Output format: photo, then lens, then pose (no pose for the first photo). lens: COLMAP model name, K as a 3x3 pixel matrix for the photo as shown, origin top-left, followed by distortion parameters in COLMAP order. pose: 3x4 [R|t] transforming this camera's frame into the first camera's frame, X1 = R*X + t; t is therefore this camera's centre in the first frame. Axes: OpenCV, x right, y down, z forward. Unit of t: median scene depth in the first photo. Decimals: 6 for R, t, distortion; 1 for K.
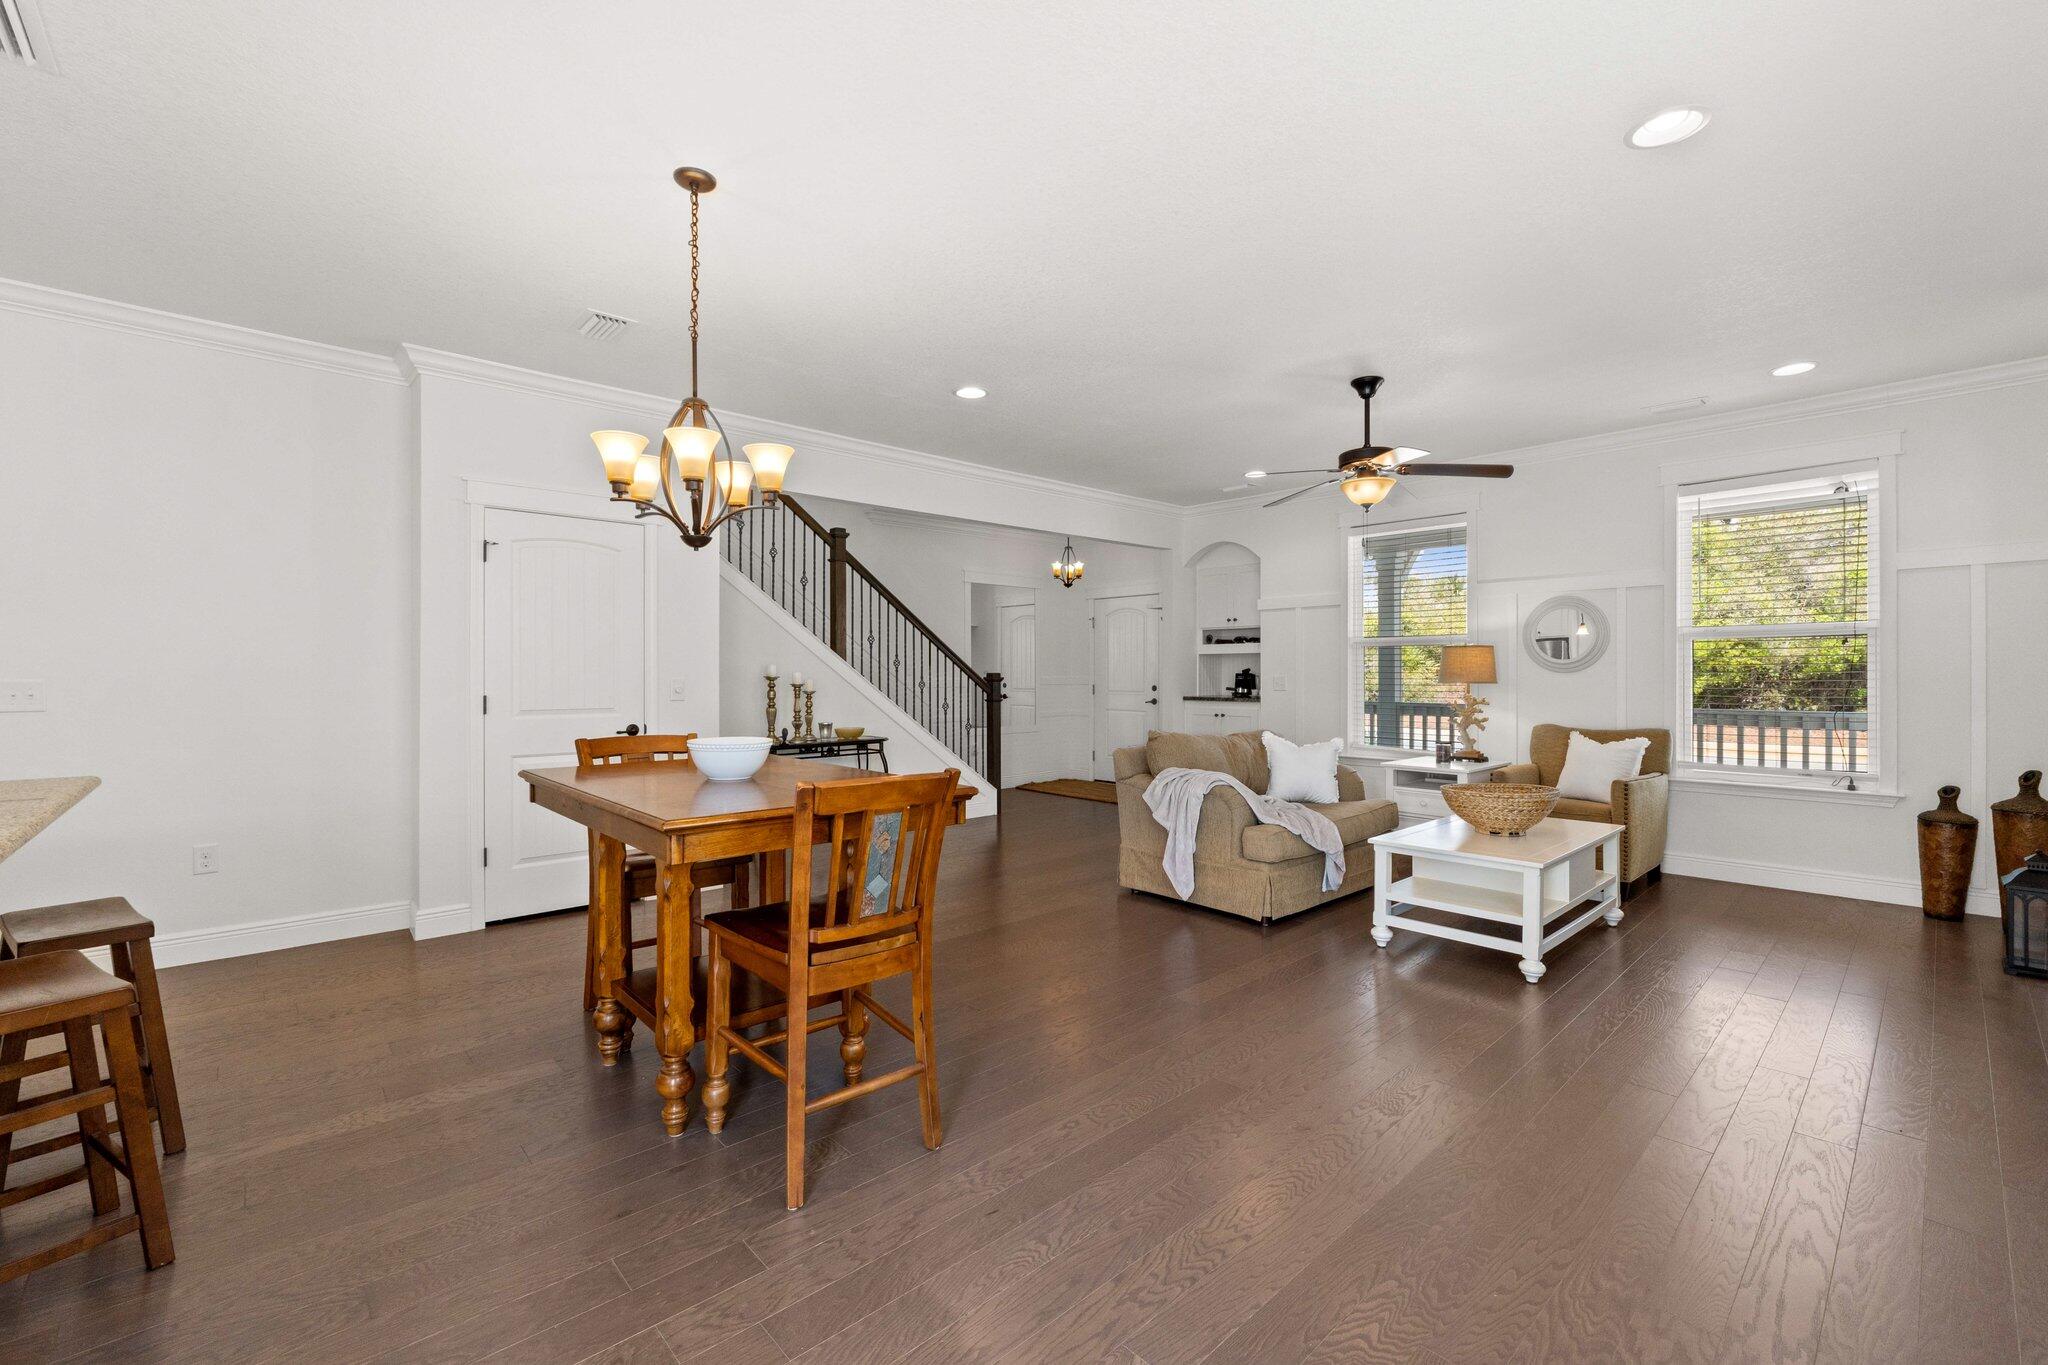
lens RADIAL K [[865.4, 0, 1020.1], [0, 865.4, 671.7], [0, 0, 1]] dist [-0.001635, -0.000222]
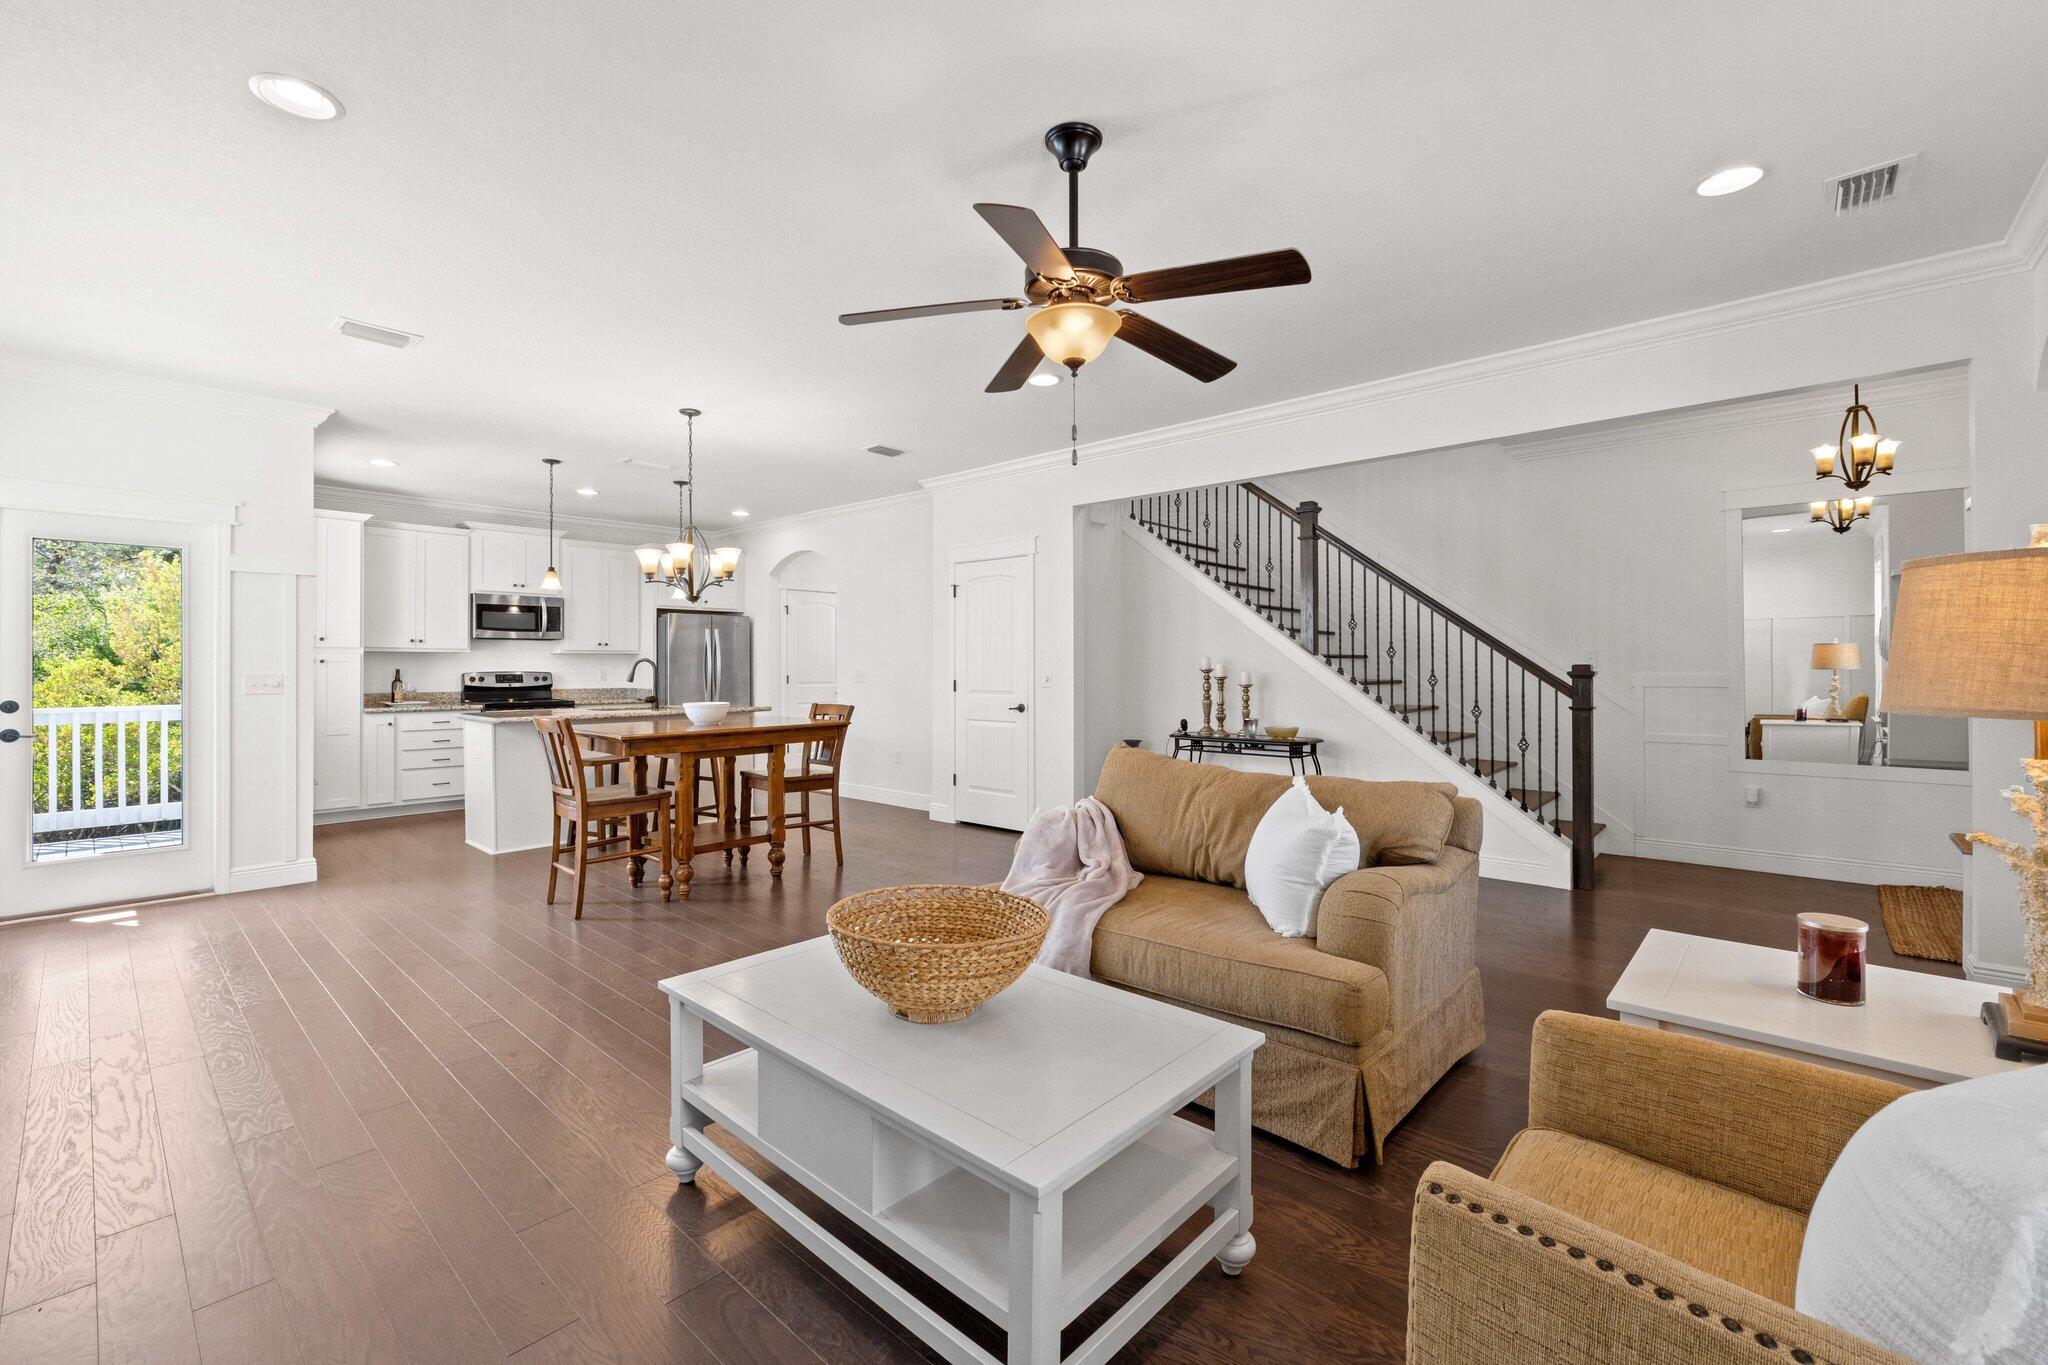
lens RADIAL K [[865.6, 0, 1017.1], [0, 865.6, 664.9], [0, 0, 1]] dist [-0.002423, -0.000390]
pose [[0.092932, -0.000756, -0.995672, 0.837516], [0.004346, 0.999990, -0.000354, 0.000269], [0.995663, -0.004294, 0.092935, 0.805867]]
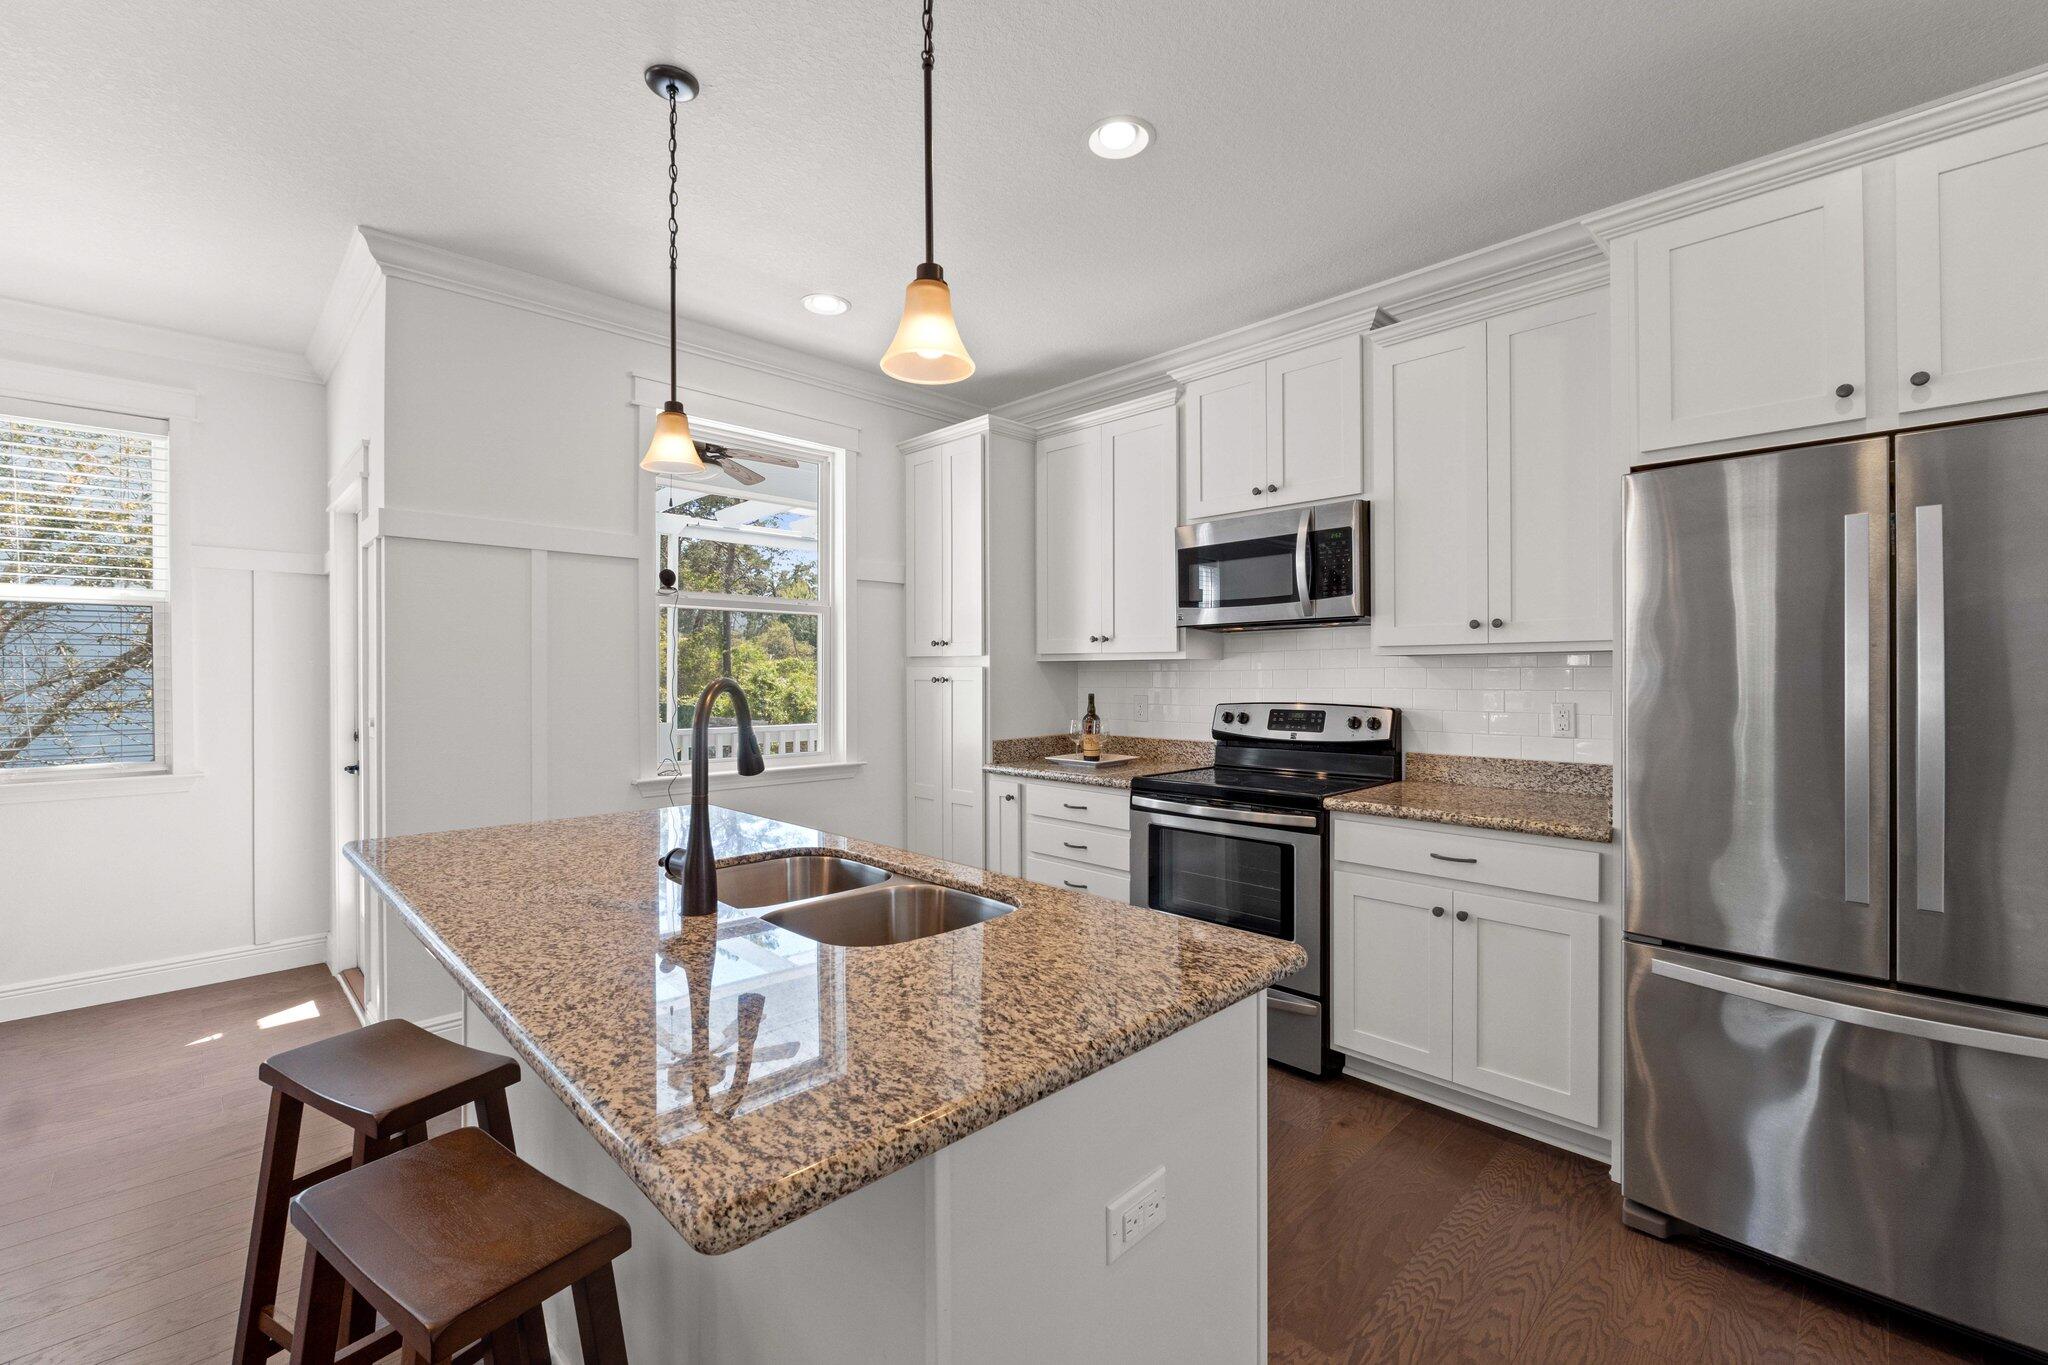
lens RADIAL K [[865.4, 0, 1020.1], [0, 865.4, 671.7], [0, 0, 1]] dist [-0.001635, -0.000222]
pose [[-0.999484, 0.002770, -0.031986, -0.626535], [0.003026, 0.999964, -0.007952, -0.011541], [0.031962, -0.008045, -0.999457, 0.675538]]
